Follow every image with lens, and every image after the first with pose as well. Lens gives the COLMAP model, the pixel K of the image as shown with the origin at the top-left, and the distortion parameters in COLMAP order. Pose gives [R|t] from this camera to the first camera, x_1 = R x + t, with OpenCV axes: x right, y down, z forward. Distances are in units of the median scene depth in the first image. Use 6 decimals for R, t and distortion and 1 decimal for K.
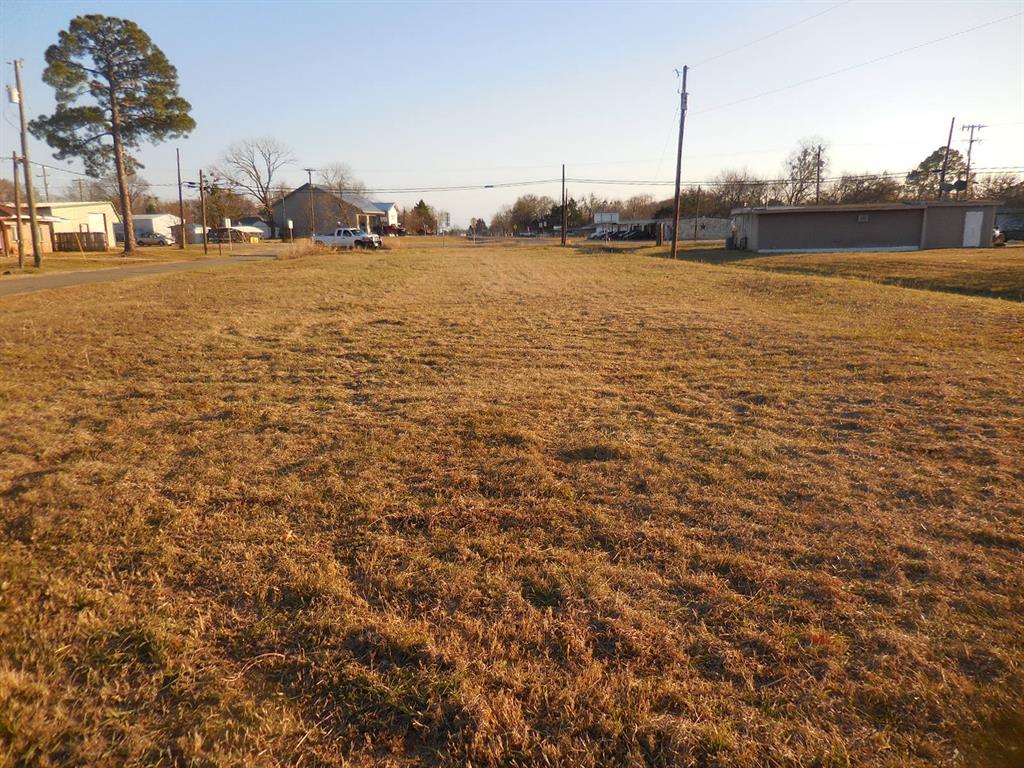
lens RADIAL K [[782.2, 0, 512.0], [0, 782.2, 384.0], [0, 0, 1]] dist [0.001896, 0.009011]
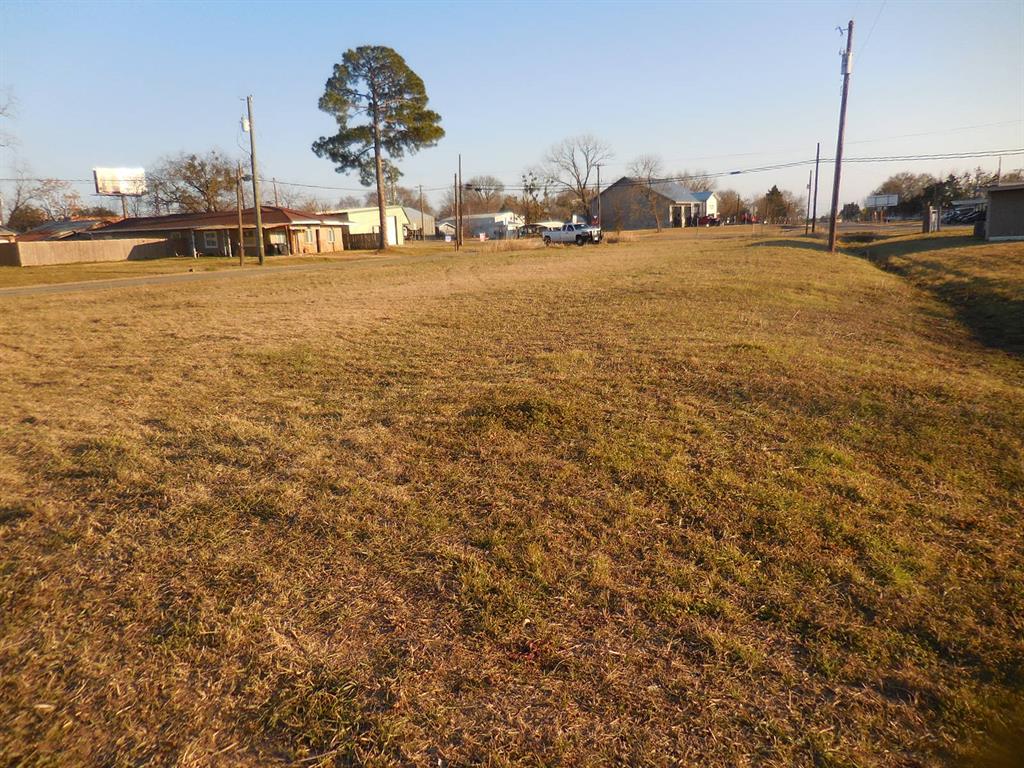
lens RADIAL K [[782.2, 0, 512.0], [0, 782.2, 384.0], [0, 0, 1]] dist [0.001896, 0.009011]
pose [[0.896084, 0.060219, -0.439780, 0.189324], [-0.054802, 0.998184, 0.025019, -0.010819], [0.440488, 0.001682, 0.897757, 0.051790]]
